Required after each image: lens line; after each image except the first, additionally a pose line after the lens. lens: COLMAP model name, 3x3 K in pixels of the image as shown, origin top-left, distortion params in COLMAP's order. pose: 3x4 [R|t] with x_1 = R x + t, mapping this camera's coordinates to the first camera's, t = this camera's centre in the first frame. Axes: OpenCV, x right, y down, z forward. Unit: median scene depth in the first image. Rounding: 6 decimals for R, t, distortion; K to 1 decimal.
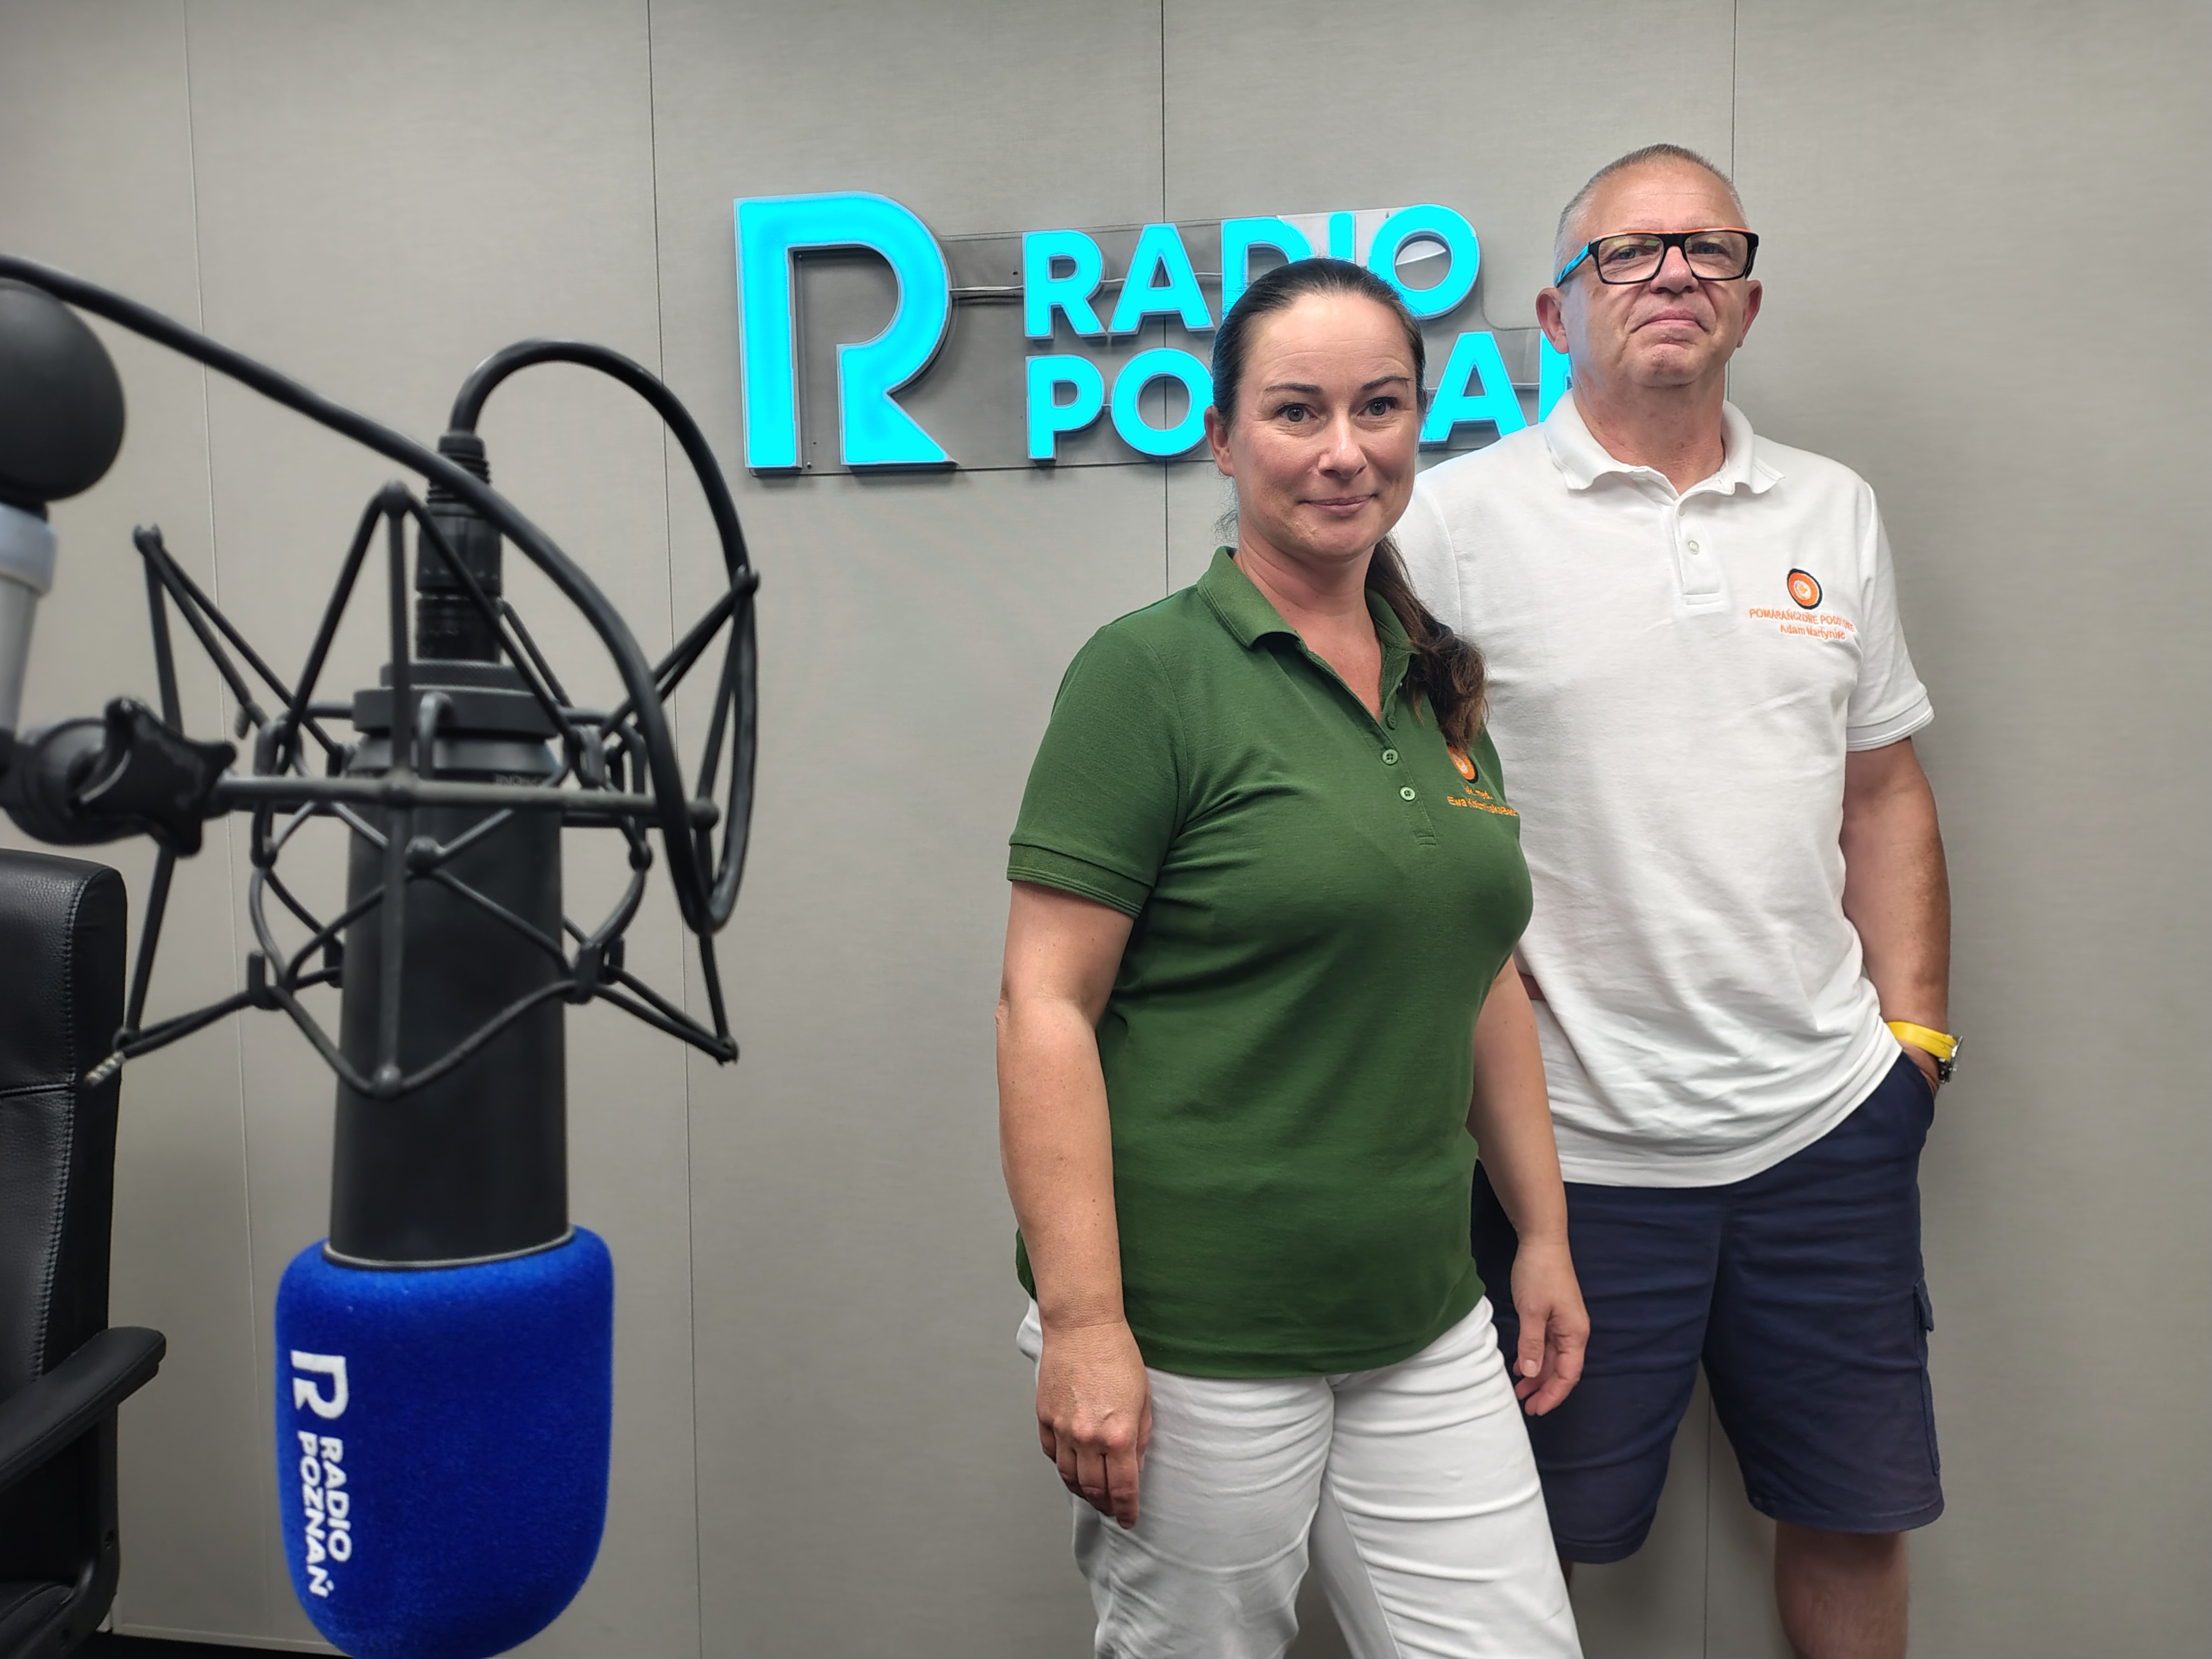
lens RADIAL K [[1597.8, 0, 1137.1], [0, 1597.8, 843.0], [0, 0, 1]] dist [0.091725, -0.165079]
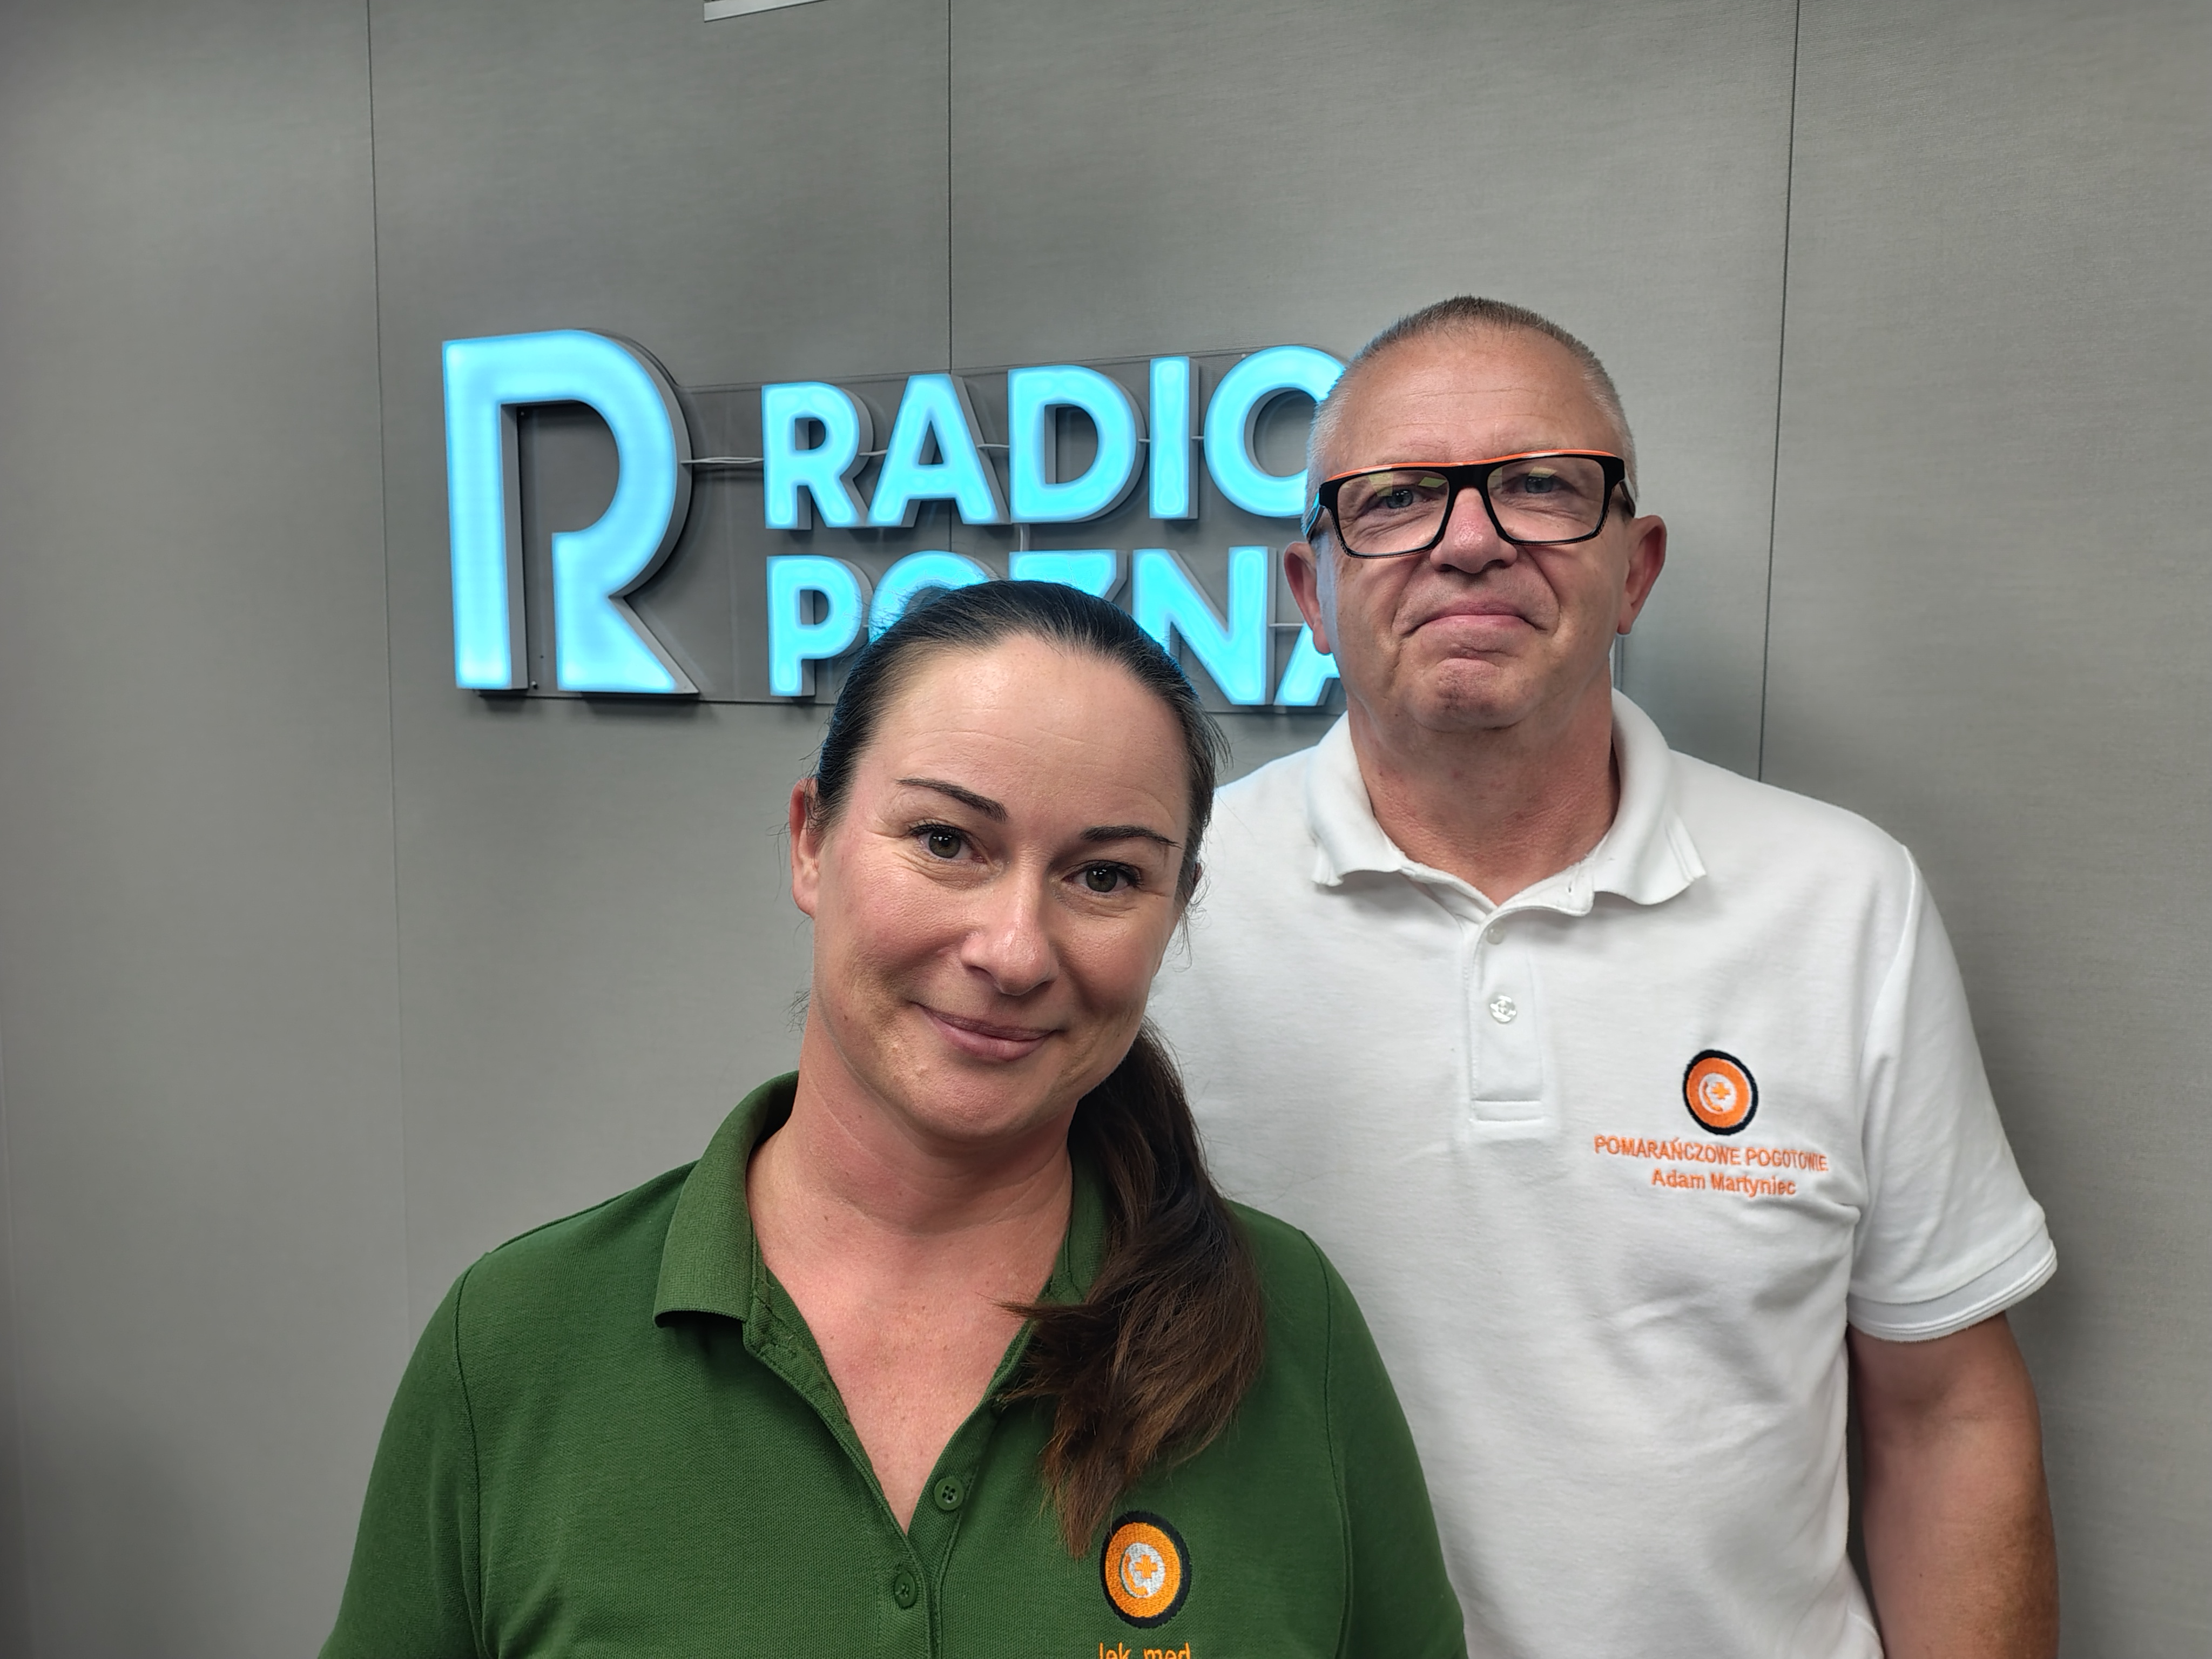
lens RADIAL K [[1580.6, 0, 1201.8], [0, 1580.6, 830.9], [0, 0, 1]] dist [0.221727, -0.269960]
pose [[0.972466, 0.037398, -0.230025, 0.359786], [-0.032677, 0.999171, 0.024299, -0.250741], [0.230743, -0.016114, 0.972881, 0.418775]]
